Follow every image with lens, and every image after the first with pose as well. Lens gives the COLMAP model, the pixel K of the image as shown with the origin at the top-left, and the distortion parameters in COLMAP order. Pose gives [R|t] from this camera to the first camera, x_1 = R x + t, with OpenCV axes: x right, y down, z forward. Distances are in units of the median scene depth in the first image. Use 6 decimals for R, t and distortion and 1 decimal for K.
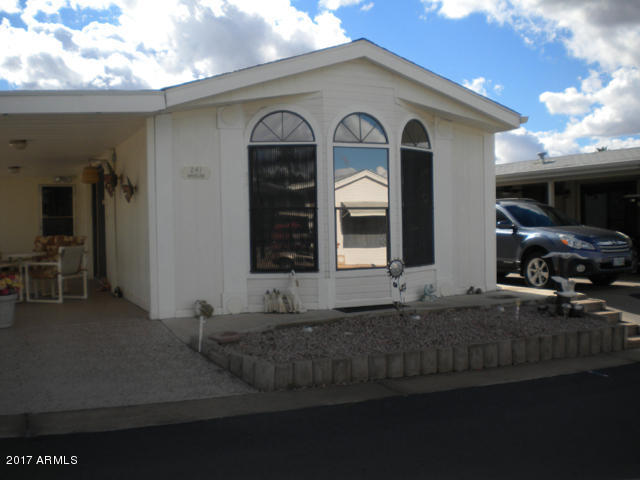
lens RADIAL K [[677.5, 0, 308.7], [0, 677.5, 239.9], [0, 0, 1]] dist [-0.059891, -0.201369]
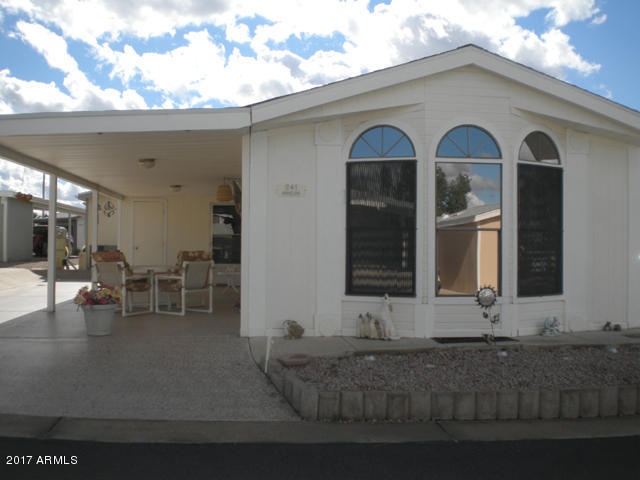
lens RADIAL K [[677.5, 0, 308.7], [0, 677.5, 239.9], [0, 0, 1]] dist [-0.059891, -0.201369]
pose [[0.947336, 0.022146, -0.319475, 0.170589], [-0.032402, 0.999115, -0.026822, -0.001382], [0.318599, 0.035761, 0.947215, 0.075317]]
